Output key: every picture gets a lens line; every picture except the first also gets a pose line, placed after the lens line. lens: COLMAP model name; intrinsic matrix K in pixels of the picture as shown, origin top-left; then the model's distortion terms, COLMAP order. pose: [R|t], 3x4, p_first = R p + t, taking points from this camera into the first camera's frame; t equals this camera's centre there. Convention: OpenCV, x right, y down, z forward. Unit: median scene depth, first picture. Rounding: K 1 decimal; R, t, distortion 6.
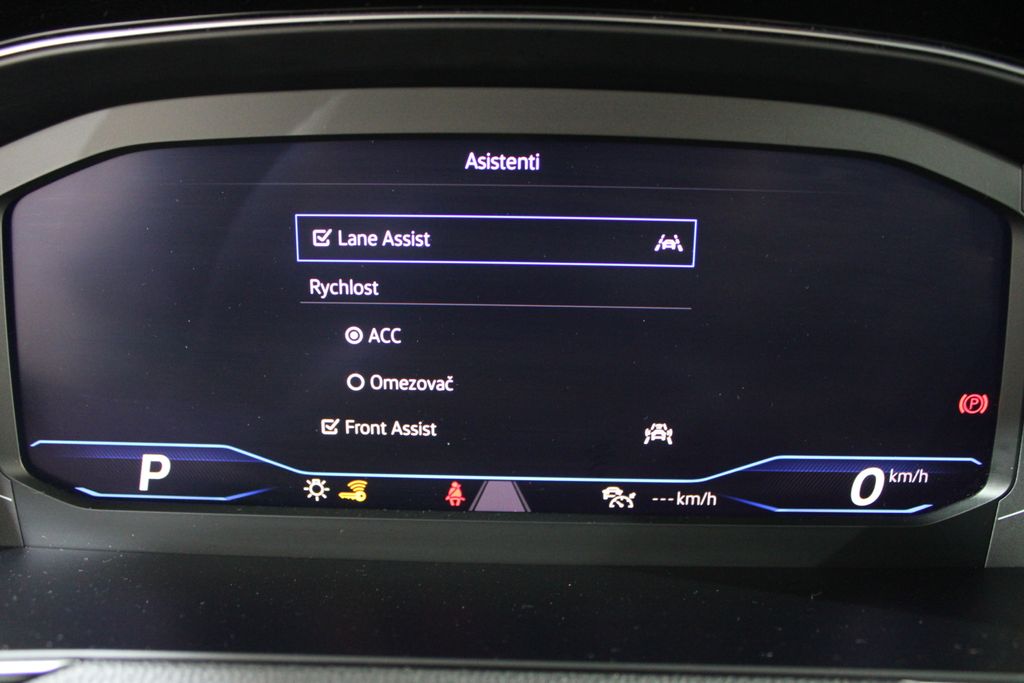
lens RADIAL K [[969.1, 0, 508.8], [0, 969.1, 335.5], [0, 0, 1]] dist [-0.006826, 0.000000]
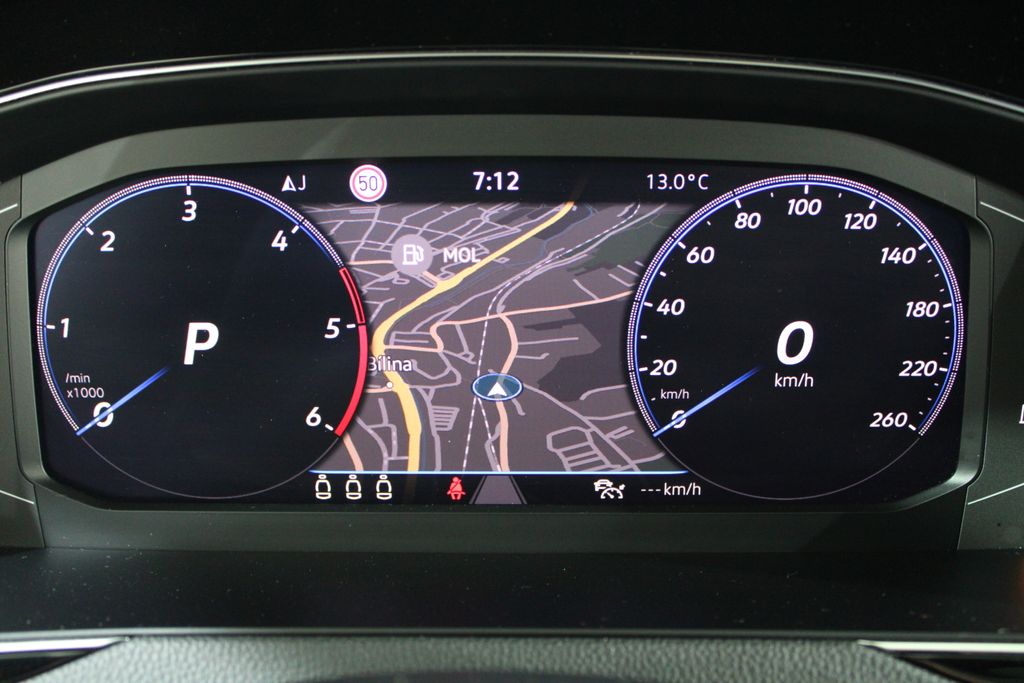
lens RADIAL K [[1176.5, 0, 512.3], [0, 1176.5, 345.9], [0, 0, 1]] dist [0.018792, 0.000000]
pose [[0.999729, -0.016959, 0.015946, -0.012268], [0.016661, 0.999687, 0.018649, -0.017858], [-0.016257, -0.018378, 0.999699, -0.314301]]
